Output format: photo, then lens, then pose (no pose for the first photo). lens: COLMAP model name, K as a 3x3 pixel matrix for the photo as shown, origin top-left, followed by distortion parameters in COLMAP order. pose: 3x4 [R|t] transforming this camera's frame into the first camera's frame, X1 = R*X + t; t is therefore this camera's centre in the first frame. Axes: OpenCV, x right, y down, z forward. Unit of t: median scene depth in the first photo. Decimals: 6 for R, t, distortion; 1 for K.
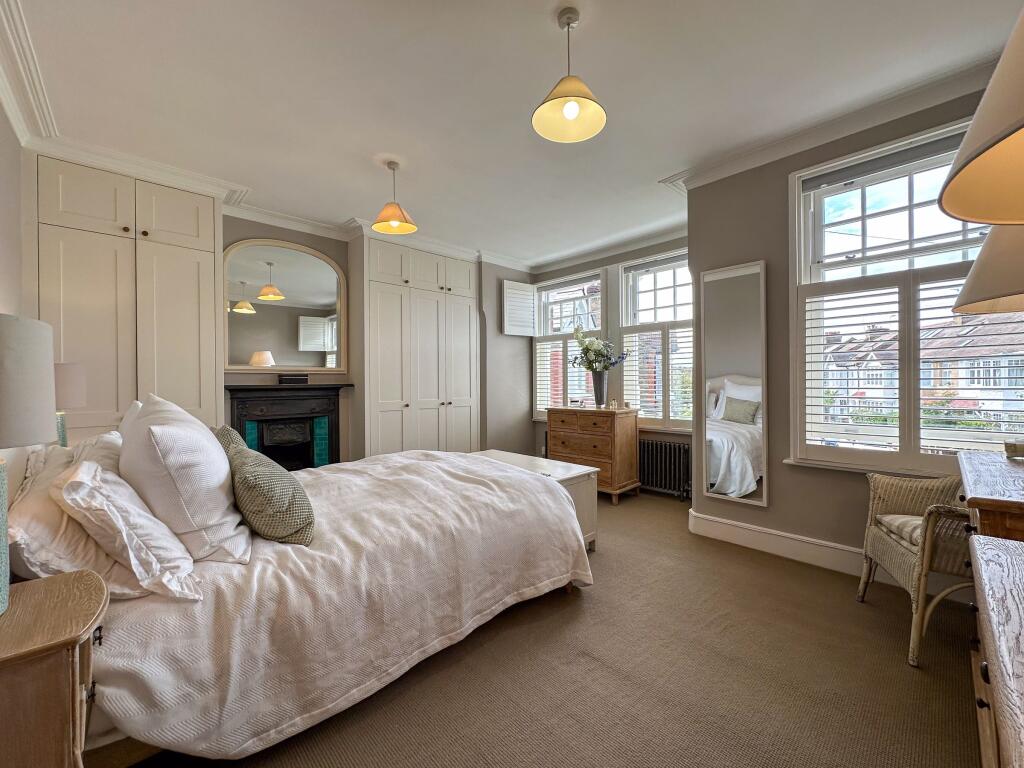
lens RADIAL K [[404.3, 0, 512.0], [0, 404.3, 384.0], [0, 0, 1]] dist [-0.001569, -0.000201]
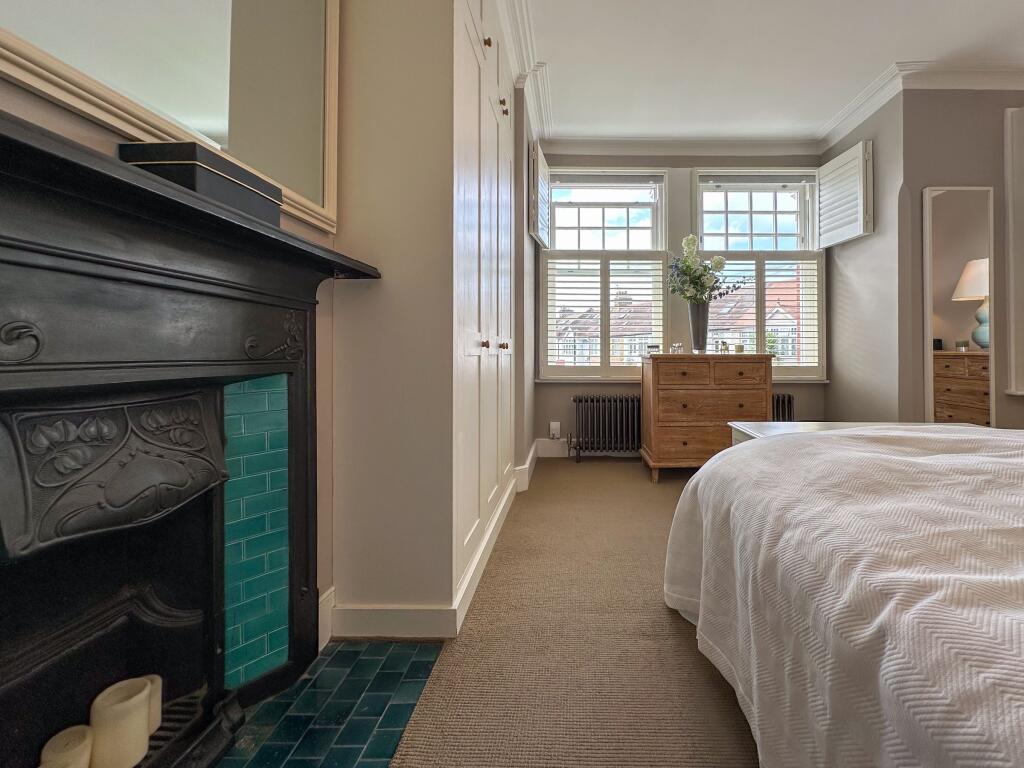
lens RADIAL K [[435.8, 0, 575.0], [0, 435.8, 345.0], [0, 0, 1]] dist [0.000679, 0.000072]
pose [[0.691119, 0.021349, 0.722426, -0.534193], [-0.004354, 0.999668, -0.025376, 0.066394], [-0.722728, 0.014393, 0.690983, 0.657358]]
